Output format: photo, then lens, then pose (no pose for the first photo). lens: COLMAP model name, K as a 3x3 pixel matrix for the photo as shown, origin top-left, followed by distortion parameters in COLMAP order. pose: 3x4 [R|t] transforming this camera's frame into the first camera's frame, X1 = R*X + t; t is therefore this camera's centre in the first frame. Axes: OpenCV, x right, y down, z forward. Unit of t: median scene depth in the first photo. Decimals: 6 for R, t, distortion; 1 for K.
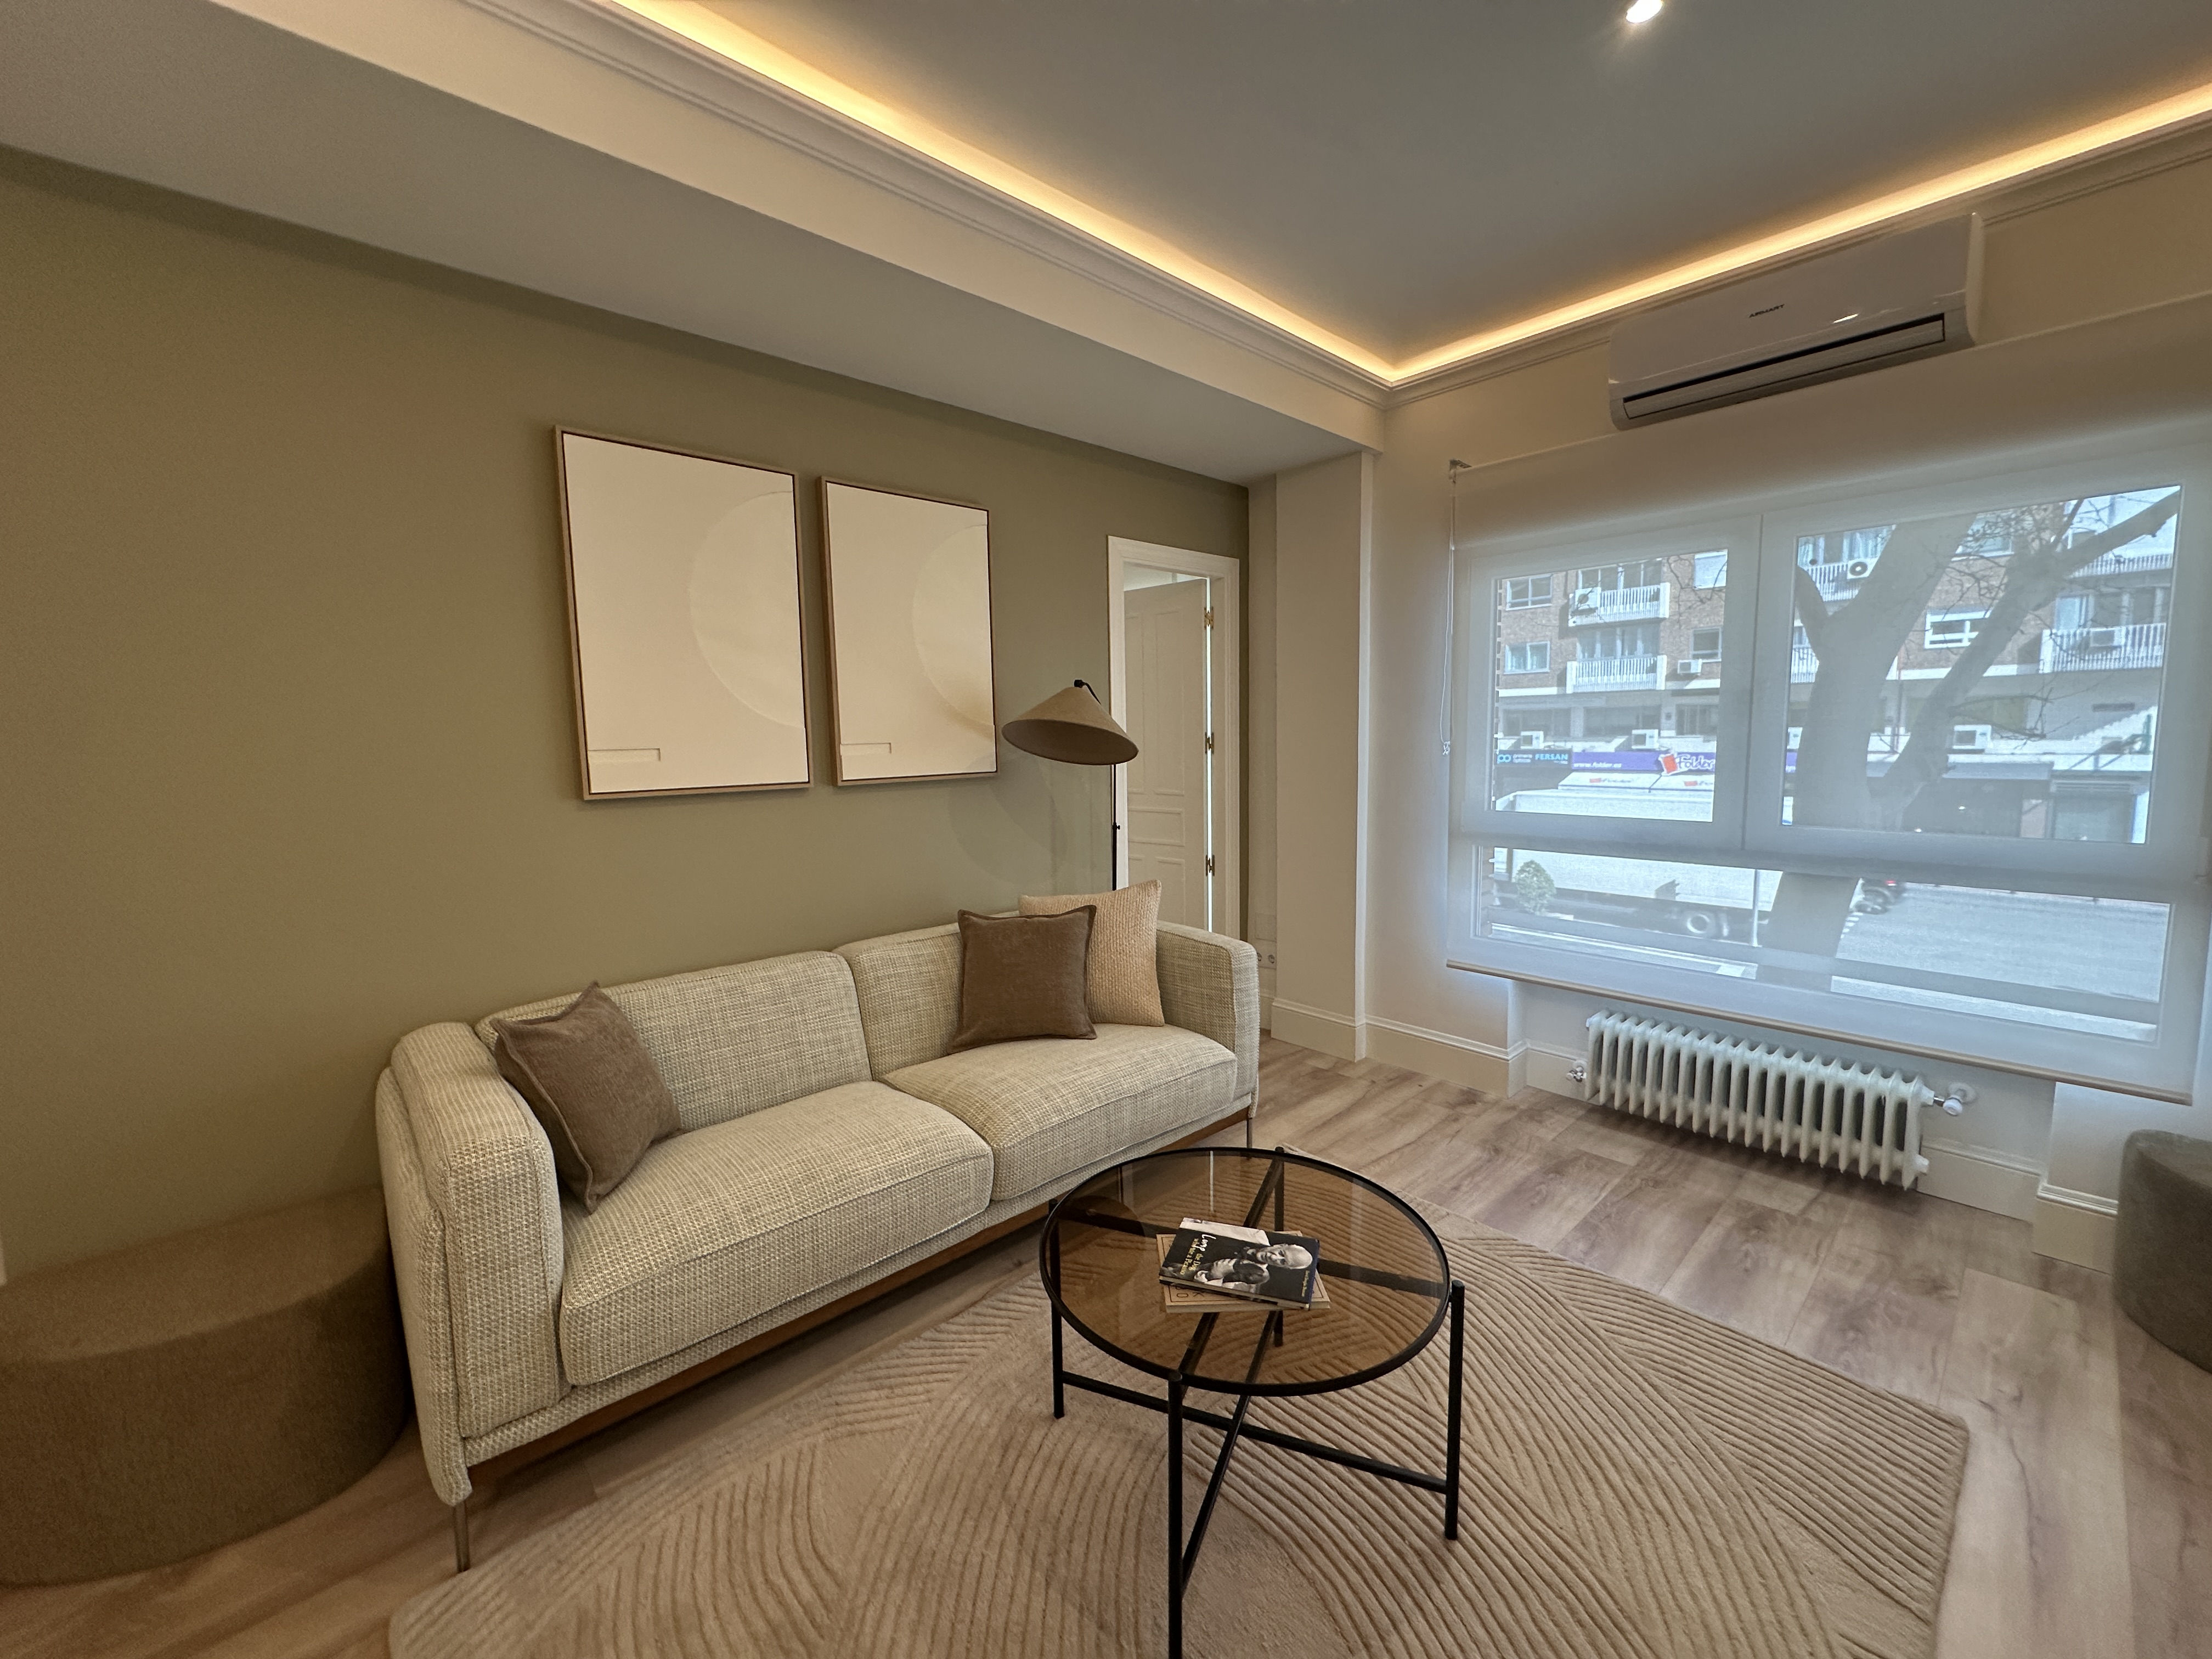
lens RADIAL K [[883.4, 0, 1106.0], [0, 883.4, 829.5], [0, 0, 1]] dist [-0.001727, -0.000690]
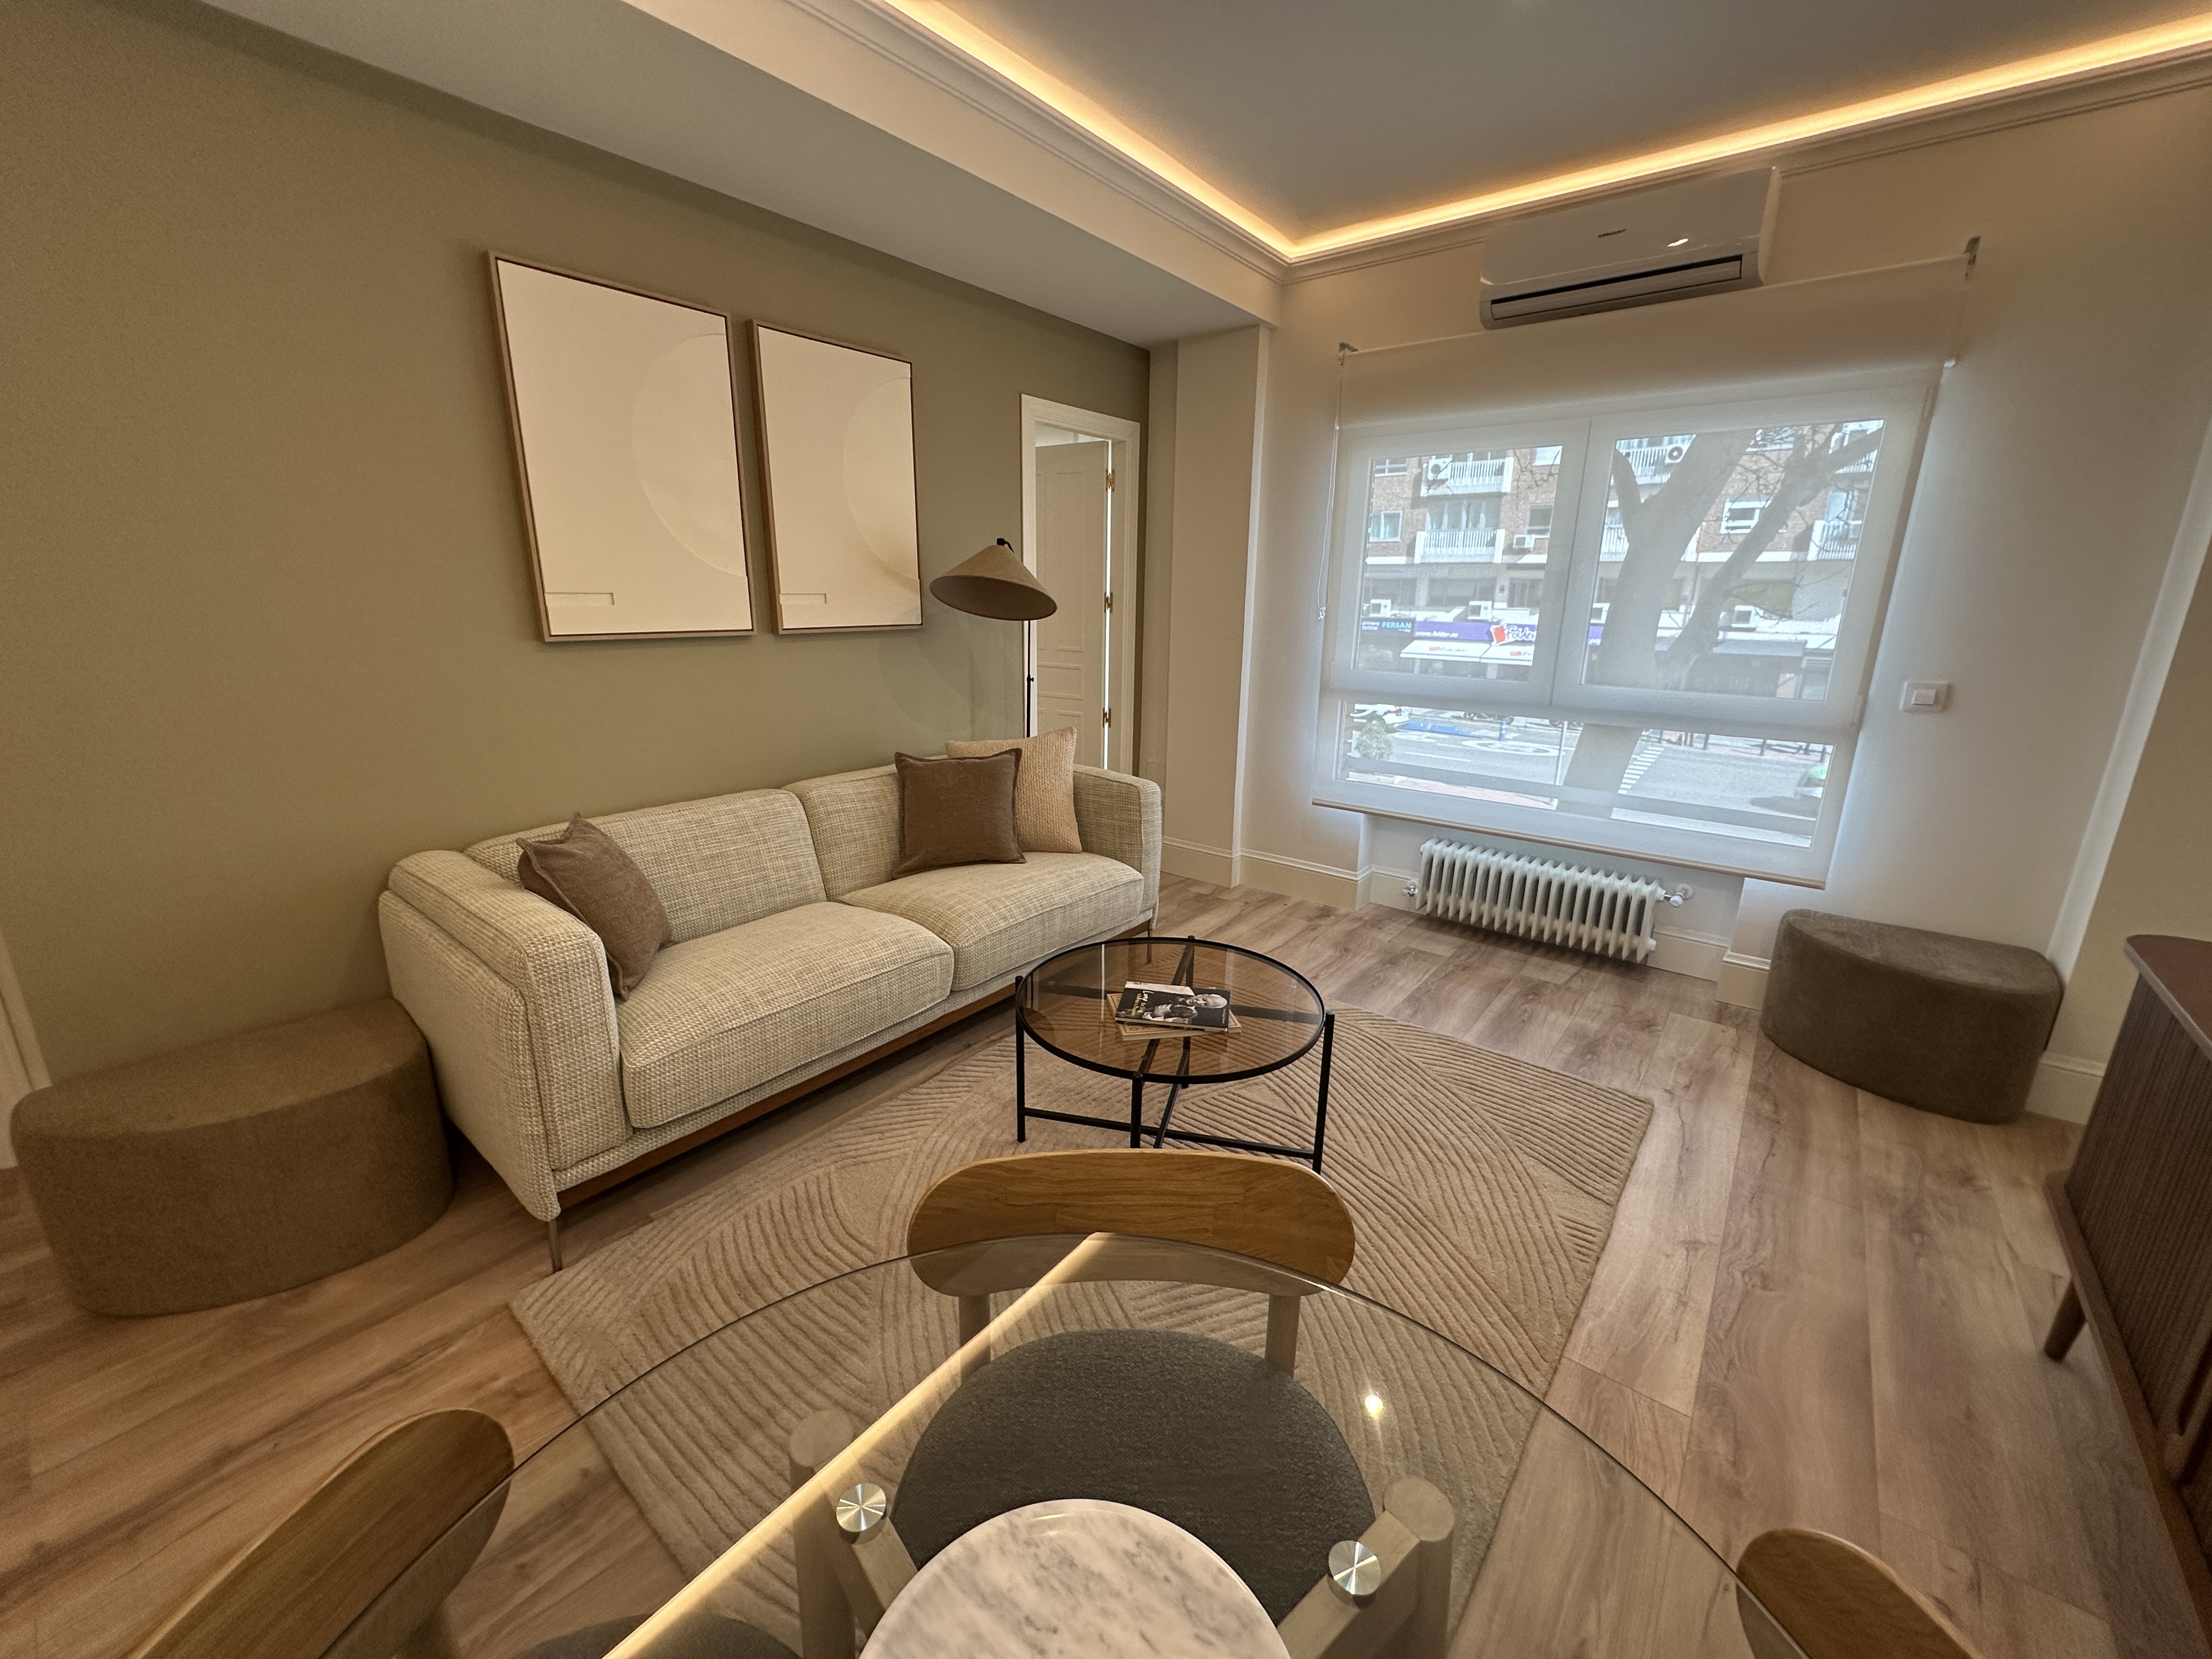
lens RADIAL K [[883.4, 0, 1106.0], [0, 883.4, 829.5], [0, 0, 1]] dist [-0.001727, -0.000690]
pose [[0.987423, -0.010968, 0.157717, -0.093160], [-0.013641, 0.987960, 0.154110, 0.014908], [-0.157508, -0.154323, 0.975385, -0.141101]]
